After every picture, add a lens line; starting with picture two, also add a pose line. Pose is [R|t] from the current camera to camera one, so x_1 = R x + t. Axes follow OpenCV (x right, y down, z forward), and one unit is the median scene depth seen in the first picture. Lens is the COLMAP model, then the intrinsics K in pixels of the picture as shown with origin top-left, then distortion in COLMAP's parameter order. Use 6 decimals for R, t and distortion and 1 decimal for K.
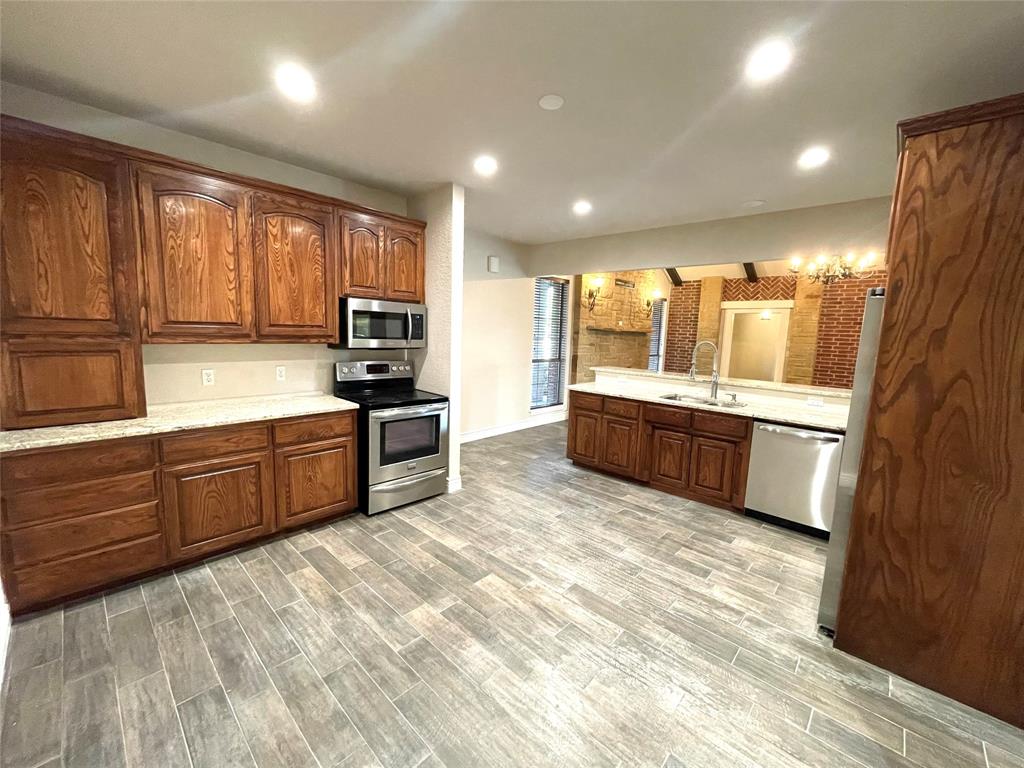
lens RADIAL K [[414.9, 0, 512.8], [0, 414.9, 381.0], [0, 0, 1]] dist [-0.002262, 0.000202]
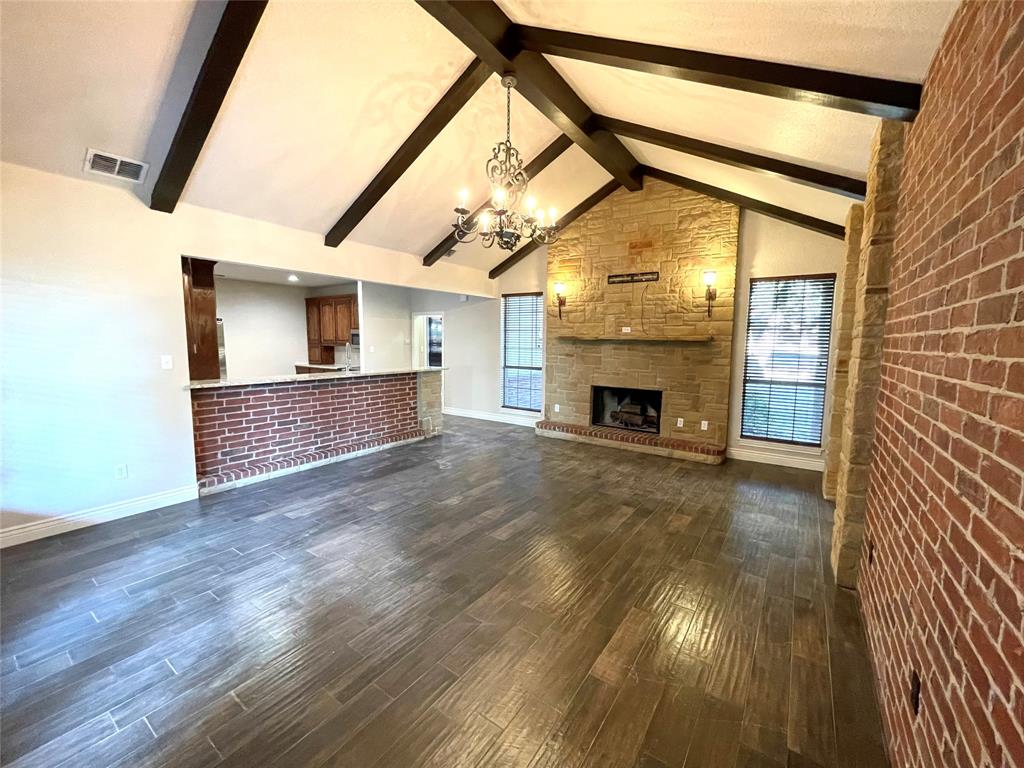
lens RADIAL K [[414.9, 0, 514.0], [0, 414.9, 382.8], [0, 0, 1]] dist [-0.002262, 0.000202]
pose [[0.145425, 0.068702, -0.986981, 2.188339], [-0.127967, 0.990513, 0.050092, -0.117213], [0.981059, 0.119016, 0.152837, 1.513660]]
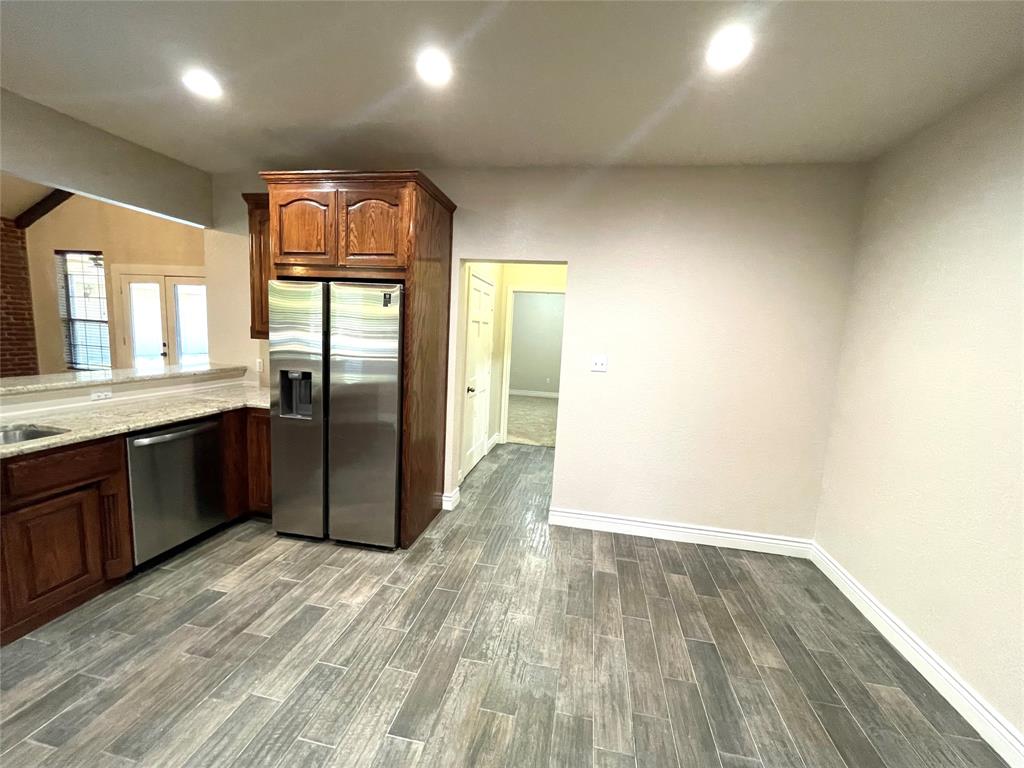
lens RADIAL K [[414.9, 0, 512.3], [0, 414.9, 383.4], [0, 0, 1]] dist [-0.002262, 0.000202]
pose [[-0.533302, -0.167159, 0.829245, -0.259007], [0.036138, 0.974885, 0.219759, -0.102728], [-0.845153, 0.147165, -0.513867, 0.760476]]
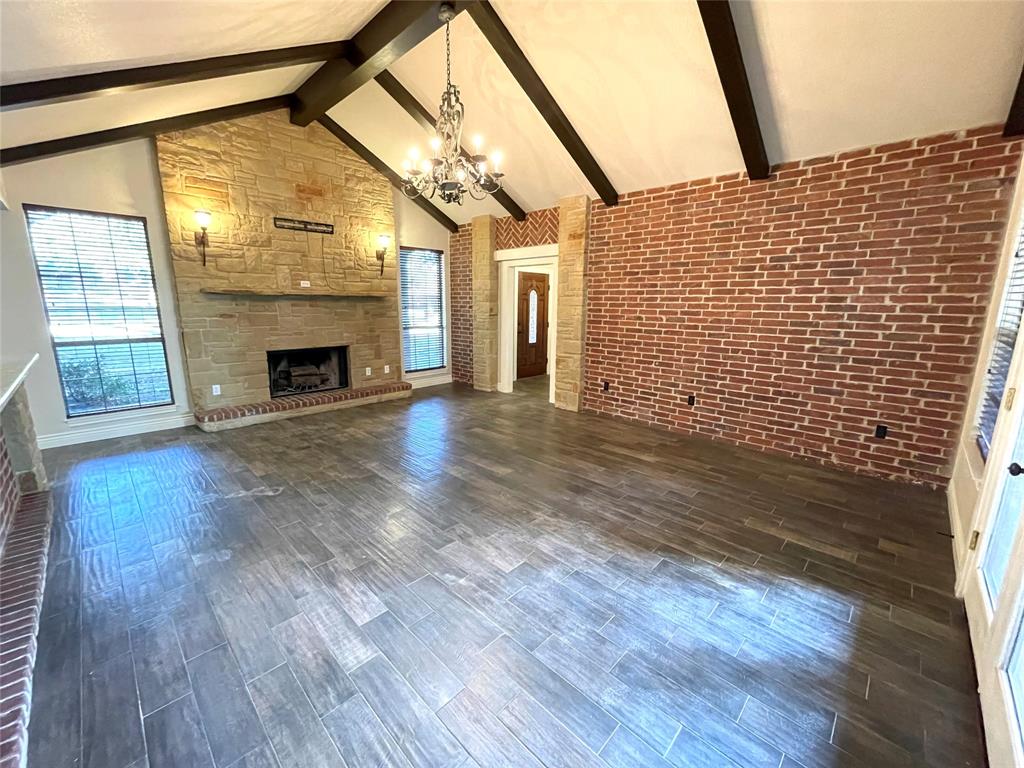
lens RADIAL K [[414.9, 0, 511.2], [0, 414.9, 382.8], [0, 0, 1]] dist [-0.002262, 0.000202]
pose [[0.999505, -0.021750, -0.022749, 1.362164], [0.023357, 0.997061, 0.072963, -0.033572], [0.021095, -0.073458, 0.997075, 0.650945]]
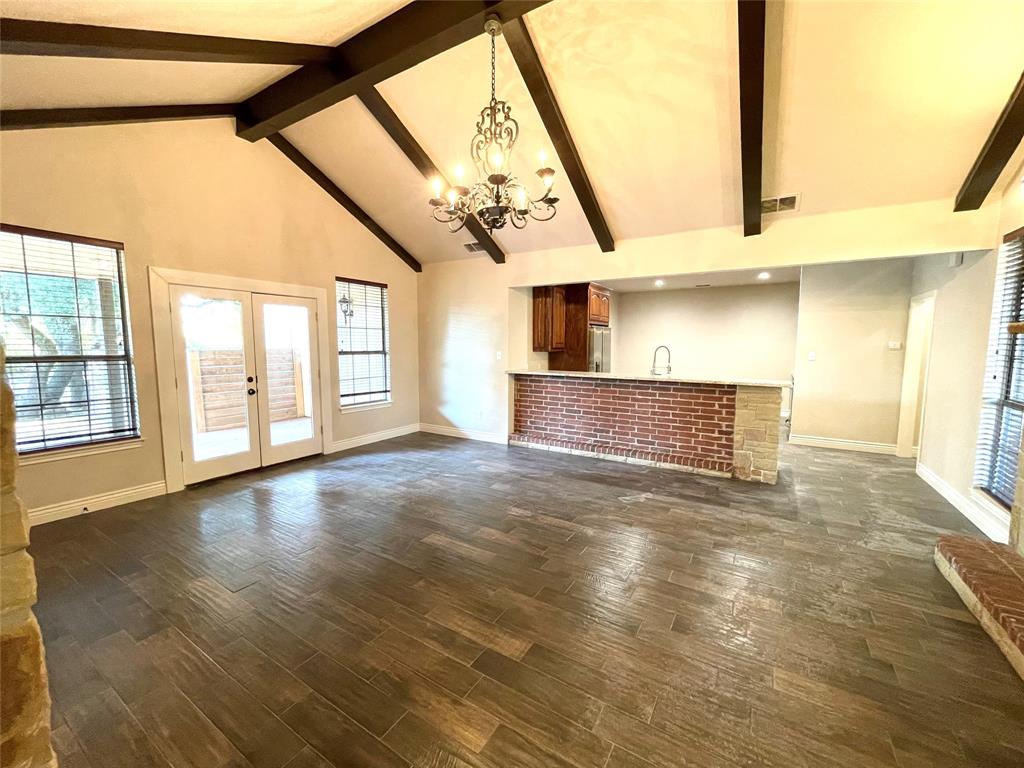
lens RADIAL K [[414.9, 0, 512.7], [0, 414.9, 383.3], [0, 0, 1]] dist [-0.002262, 0.000202]
pose [[-0.978724, -0.019345, -0.204267, 1.337231], [-0.063408, 0.975331, 0.211444, -0.253644], [0.195137, 0.219897, -0.955807, 2.455046]]
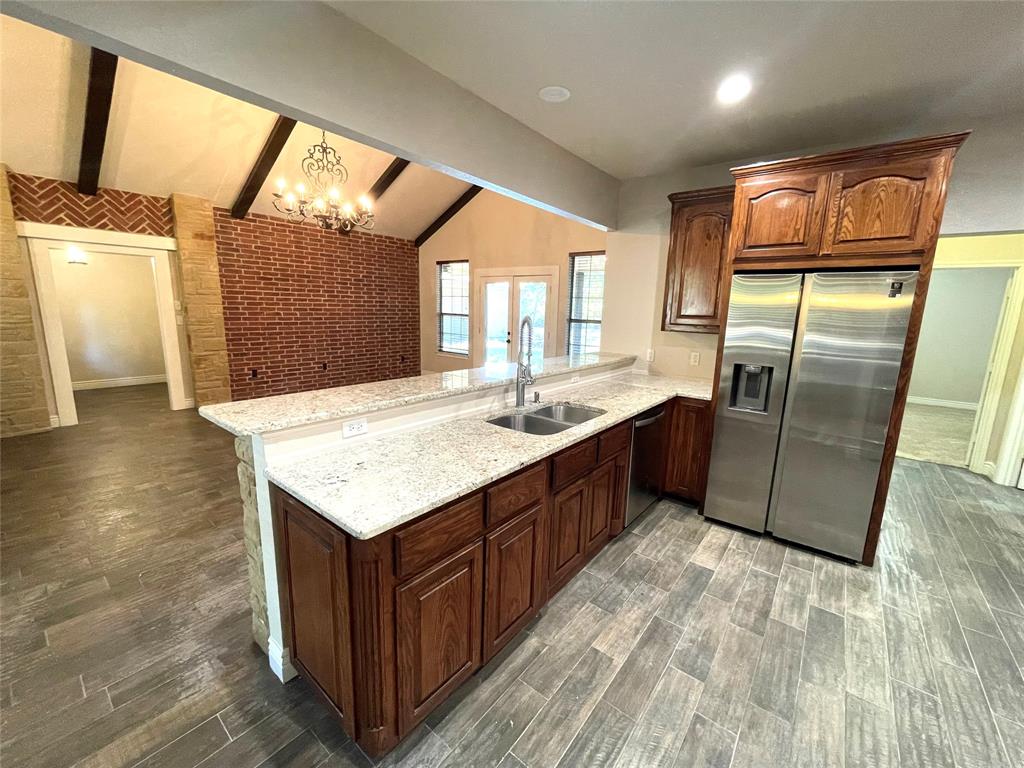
lens RADIAL K [[414.9, 0, 511.5], [0, 414.9, 382.7], [0, 0, 1]] dist [-0.002262, 0.000202]
pose [[-0.078725, -0.213794, 0.973701, -0.127236], [0.093852, 0.970805, 0.220746, -0.150370], [-0.992469, 0.108762, -0.056362, 1.187198]]
